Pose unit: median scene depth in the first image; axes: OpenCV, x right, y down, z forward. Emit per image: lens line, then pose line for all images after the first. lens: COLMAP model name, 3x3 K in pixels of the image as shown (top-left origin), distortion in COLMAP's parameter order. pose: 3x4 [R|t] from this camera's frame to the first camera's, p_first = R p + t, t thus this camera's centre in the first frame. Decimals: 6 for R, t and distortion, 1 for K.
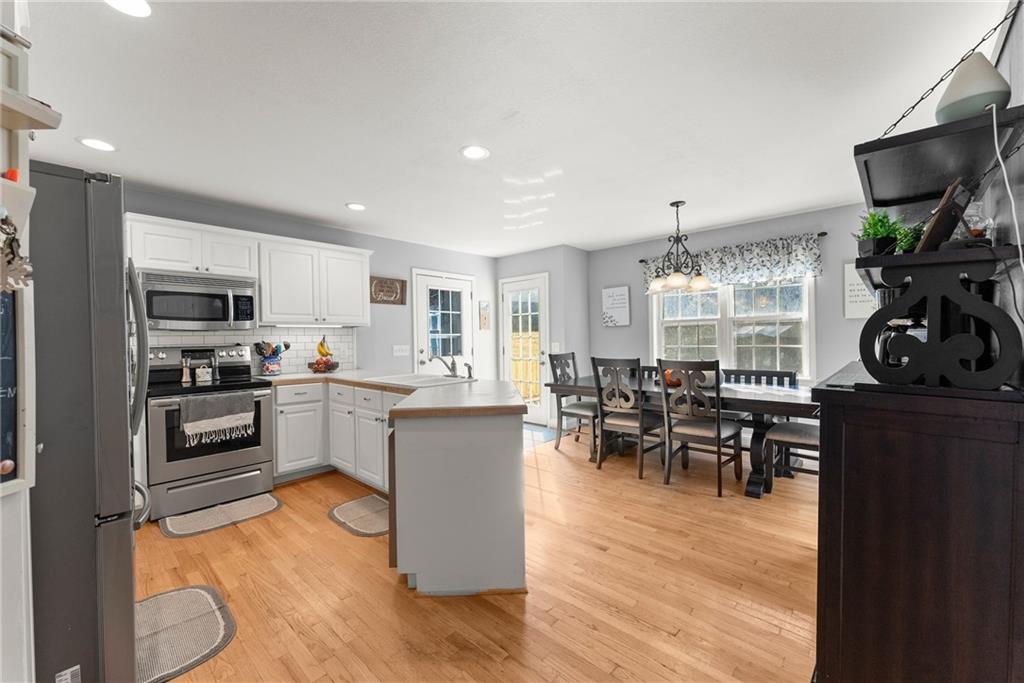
lens RADIAL K [[412.8, 0, 512.0], [0, 412.8, 341.5], [0, 0, 1]] dist [0.001413, 0.000155]
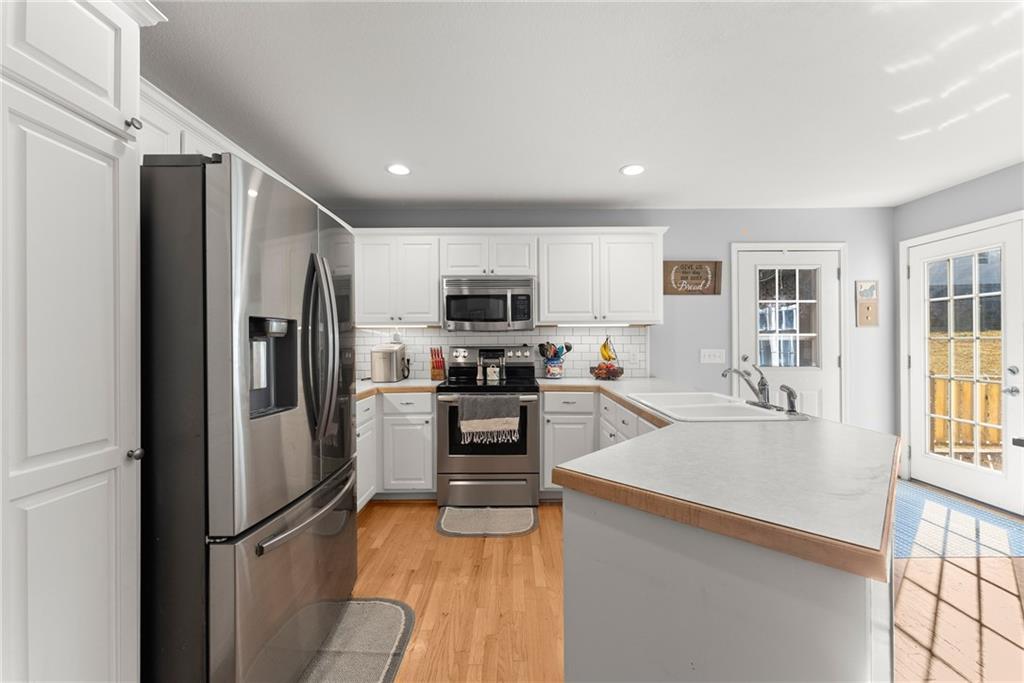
lens RADIAL K [[412.8, 0, 512.0], [0, 412.8, 341.5], [0, 0, 1]] dist [0.001413, 0.000155]
pose [[0.682004, 0.009345, -0.731289, 0.040845], [-0.011103, 0.999935, 0.002422, -0.003463], [0.731264, 0.006468, 0.682063, 0.314139]]
